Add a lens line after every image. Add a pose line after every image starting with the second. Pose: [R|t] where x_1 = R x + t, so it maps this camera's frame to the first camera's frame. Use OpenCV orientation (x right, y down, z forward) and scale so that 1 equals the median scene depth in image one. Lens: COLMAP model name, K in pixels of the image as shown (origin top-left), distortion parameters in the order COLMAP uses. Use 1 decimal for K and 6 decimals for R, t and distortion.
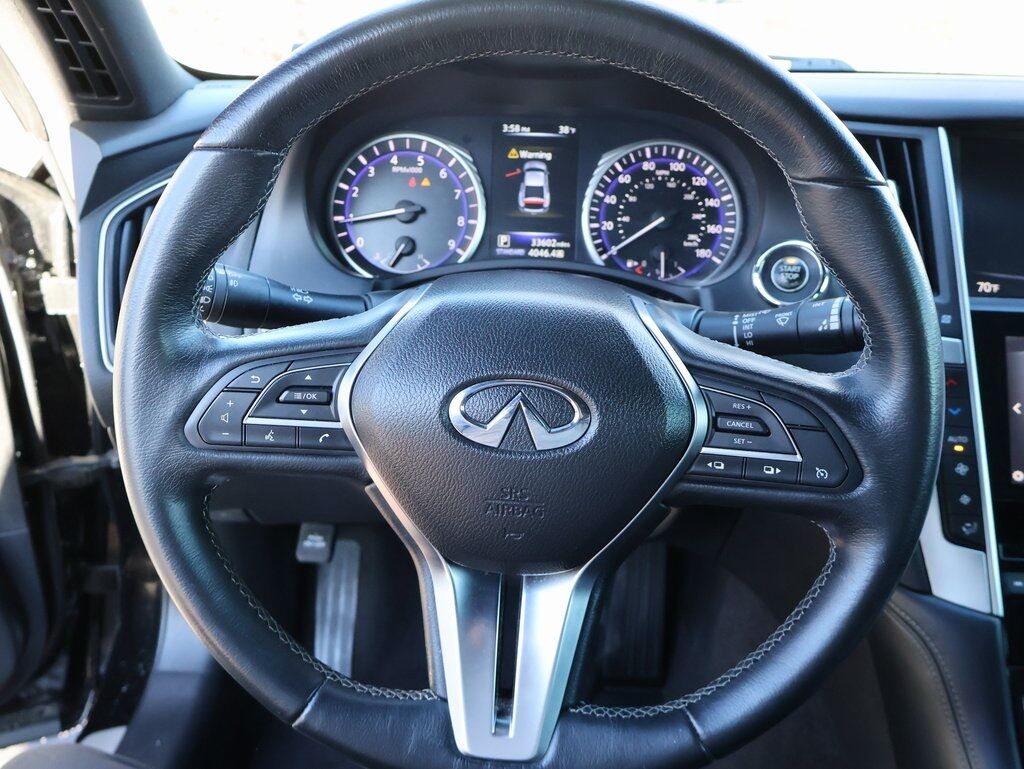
lens RADIAL K [[955.3, 0, 525.7], [0, 955.3, 360.1], [0, 0, 1]] dist [-0.007611, 0.000000]
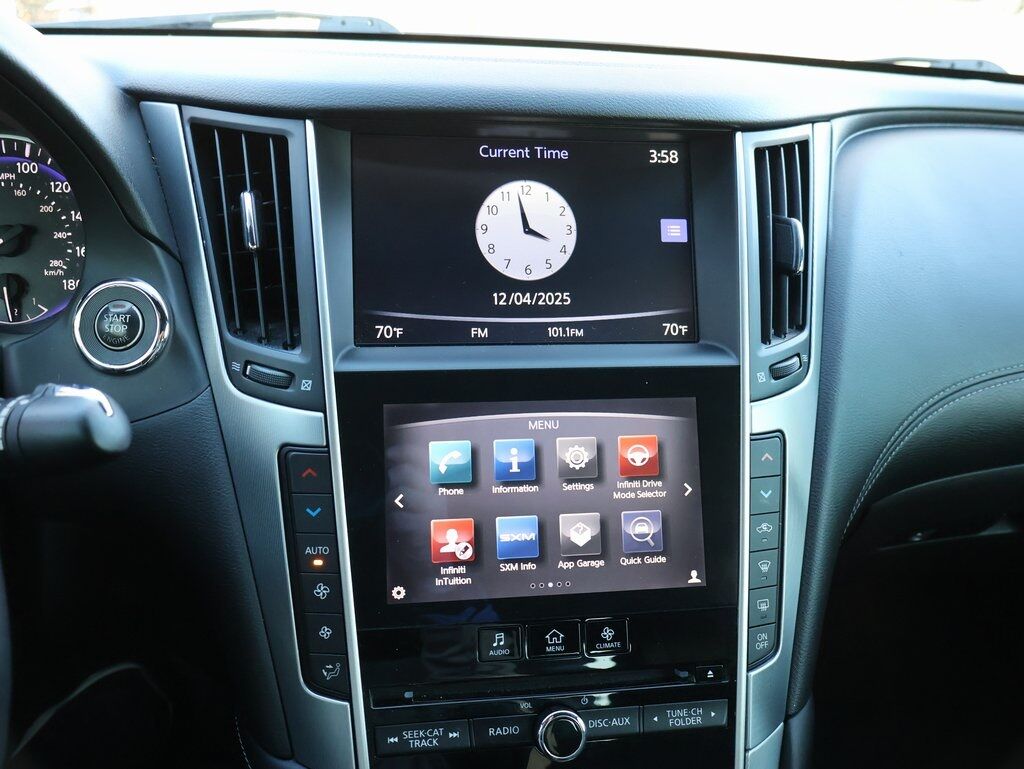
lens RADIAL K [[955.3, 0, 537.8], [0, 955.3, 347.6], [0, 0, 1]] dist [-0.007611, 0.000000]
pose [[0.978342, -0.049655, 0.200950, 0.482225], [0.042303, 0.998275, 0.040718, -0.096811], [-0.202625, -0.031336, 0.978755, 0.248781]]
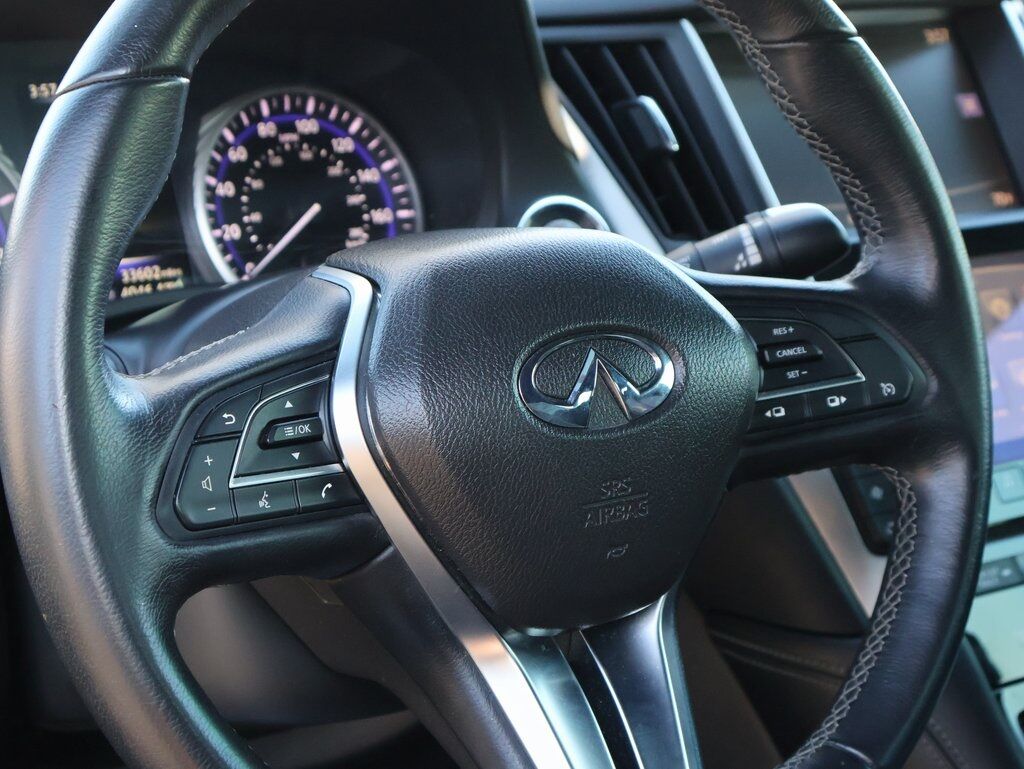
lens RADIAL K [[2297.7, 0, 521.1], [0, 2297.7, 378.2], [0, 0, 1]] dist [0.085835, 0.000000]
pose [[0.775999, -0.161516, 0.609703, -0.832538], [0.256608, 0.963885, -0.071256, 0.120734], [-0.576175, 0.211749, 0.789420, -0.278923]]
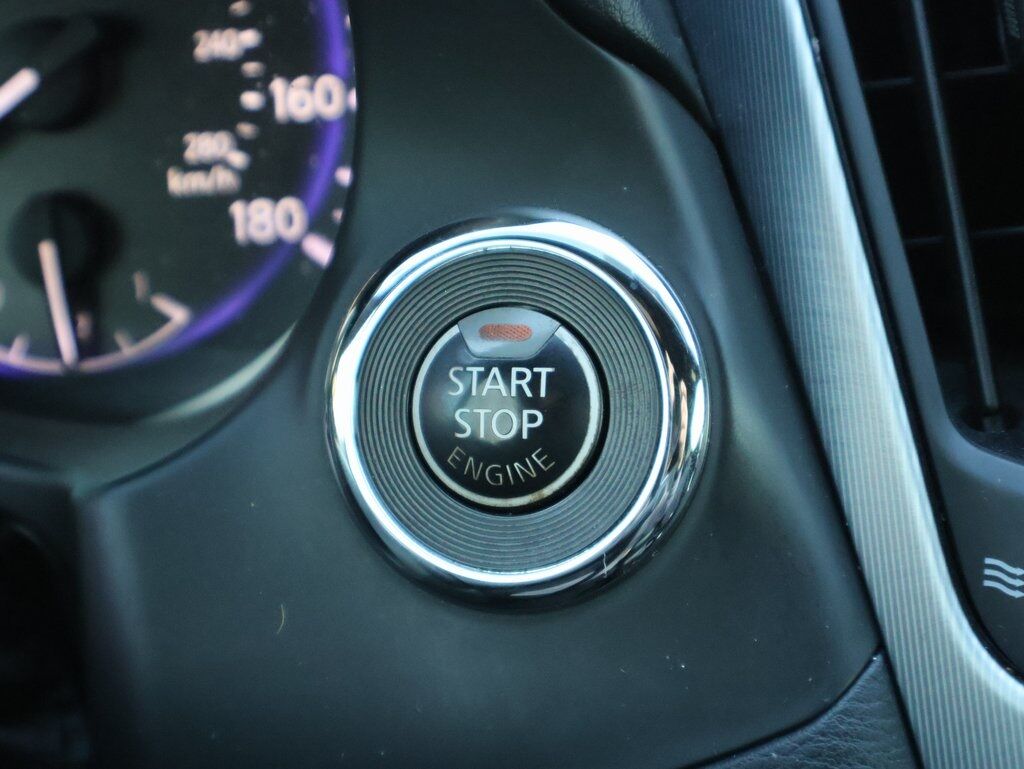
lens RADIAL K [[2367.7, 0, 513.2], [0, 2367.7, 379.3], [0, 0, 1]] dist [-0.093446, 0.000000]
pose [[0.993779, -0.084202, -0.072891, 0.339028], [0.090403, 0.992147, 0.086440, -0.145479], [0.065041, -0.092492, 0.993587, 0.615553]]
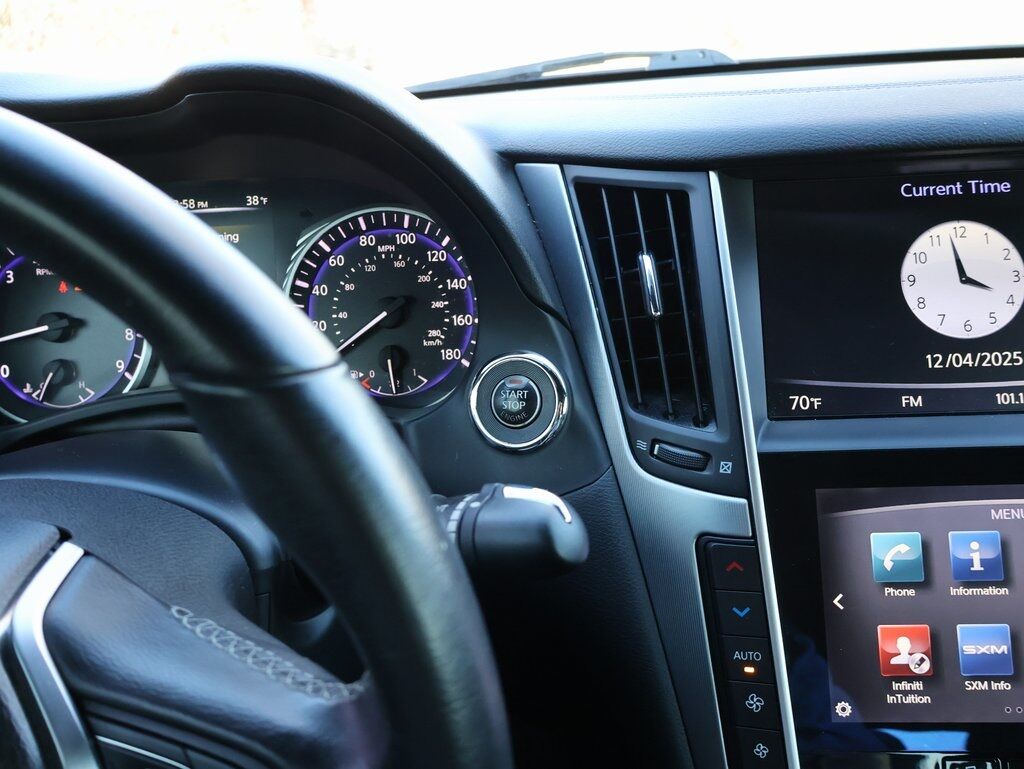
lens RADIAL K [[955.3, 0, 530.3], [0, 955.3, 360.1], [0, 0, 1]] dist [-0.007611, 0.000000]
pose [[0.995373, -0.073747, -0.061599, 0.362096], [0.074680, 0.997123, 0.012981, -0.139469], [0.060464, -0.017521, 0.998017, 0.343158]]
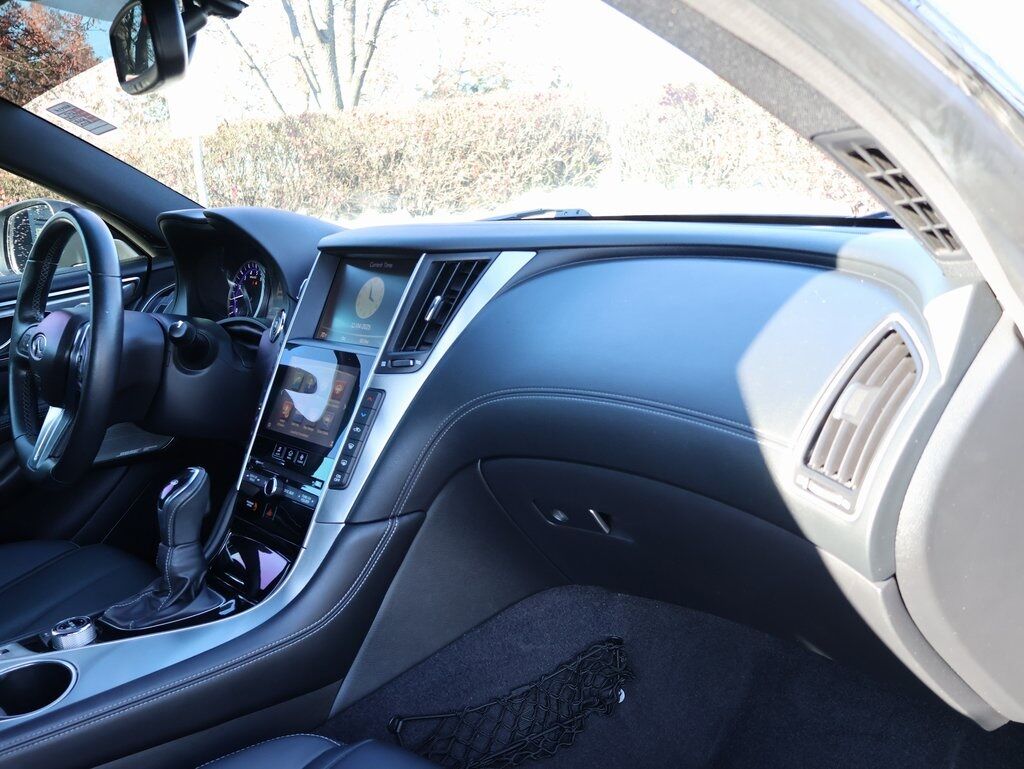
lens RADIAL K [[955.3, 0, 507.5], [0, 955.3, 380.5], [0, 0, 1]] dist [-0.007611, 0.000000]
pose [[0.697484, 0.080969, -0.712012, 2.229330], [-0.172150, 0.983432, -0.056802, 0.058980], [0.695616, 0.162191, 0.699866, -0.039372]]
